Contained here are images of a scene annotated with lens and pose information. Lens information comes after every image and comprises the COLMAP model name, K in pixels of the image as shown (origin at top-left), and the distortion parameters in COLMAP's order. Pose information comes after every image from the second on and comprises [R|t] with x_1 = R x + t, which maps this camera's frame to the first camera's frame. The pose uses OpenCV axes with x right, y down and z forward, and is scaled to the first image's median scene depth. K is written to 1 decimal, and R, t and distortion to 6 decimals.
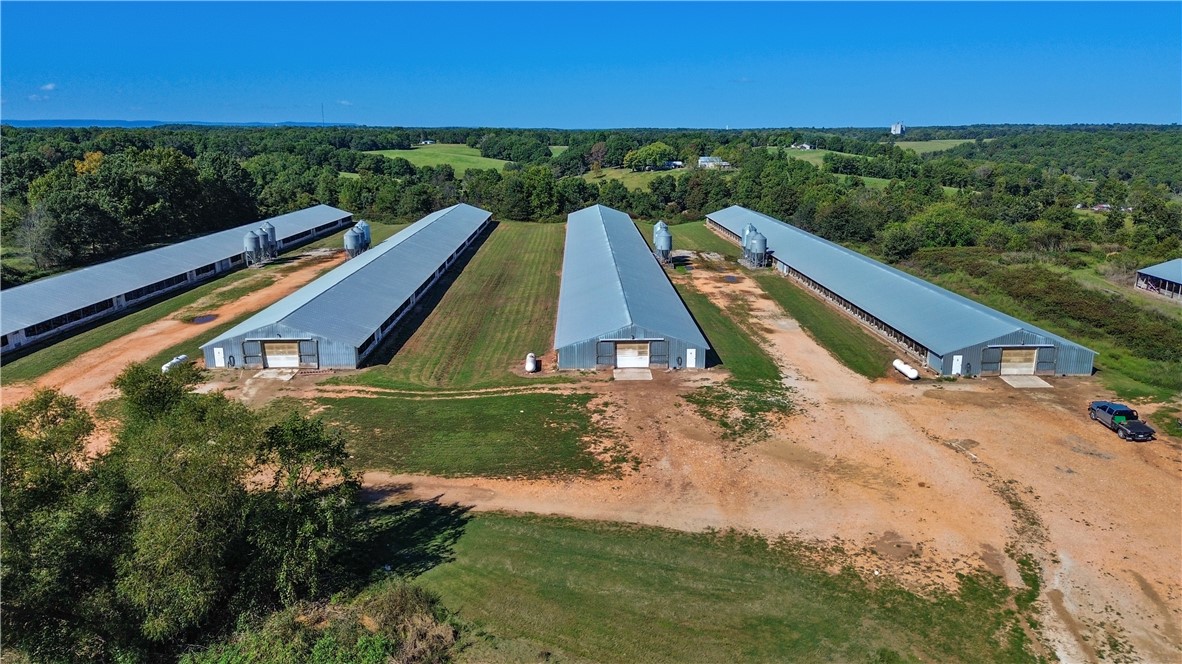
lens RADIAL K [[831.5, 0, 589.8], [0, 831.5, 333.8], [0, 0, 1]] dist [0.063525, -0.056552]
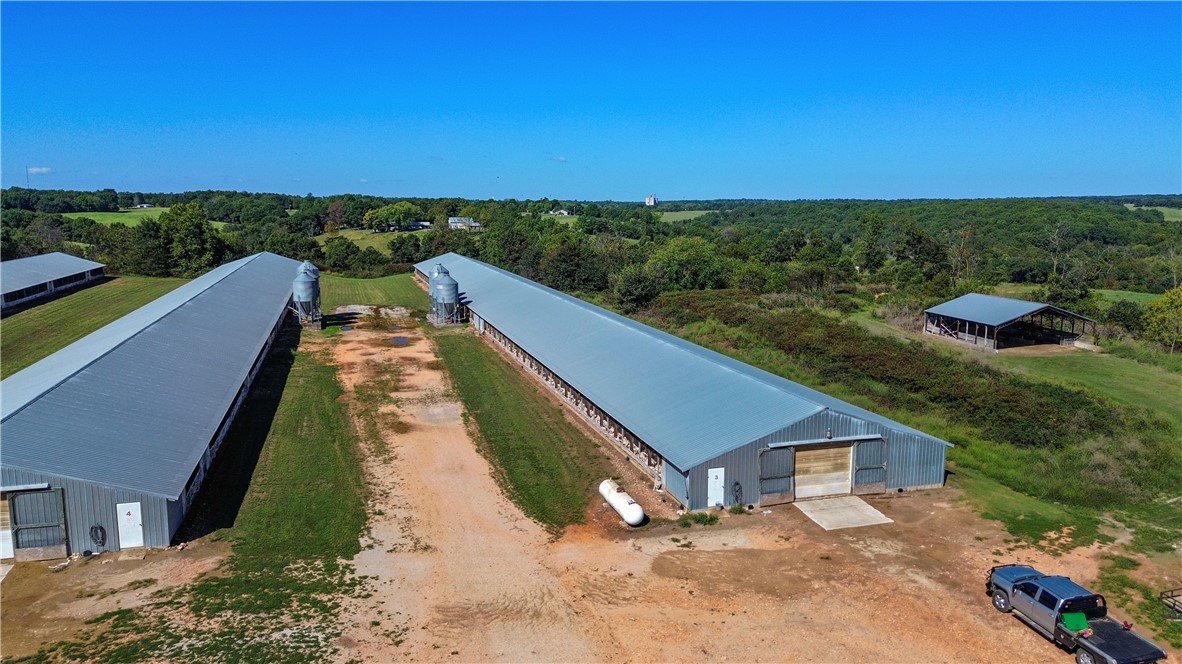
lens RADIAL K [[831.5, 0, 593.0], [0, 831.5, 331.2], [0, 0, 1]] dist [0.063525, -0.056552]
pose [[0.963347, -0.034782, 0.265994, 0.233960], [0.057815, 0.995176, -0.079257, -0.019901], [-0.261954, 0.091730, 0.960711, 0.524714]]
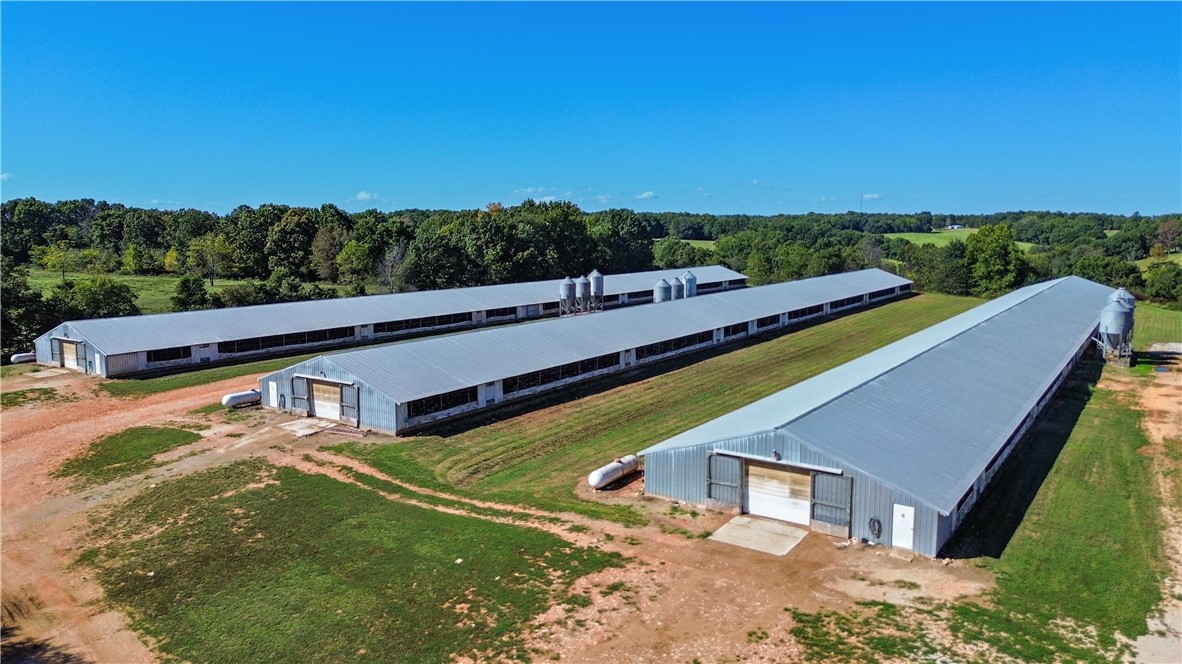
lens RADIAL K [[831.5, 0, 595.5], [0, 831.5, 337.5], [0, 0, 1]] dist [0.063525, -0.056552]
pose [[0.817289, 0.083618, -0.570128, 0.232391], [-0.140970, 0.988364, -0.057124, -0.021204], [0.558718, 0.127058, 0.819567, 0.529465]]
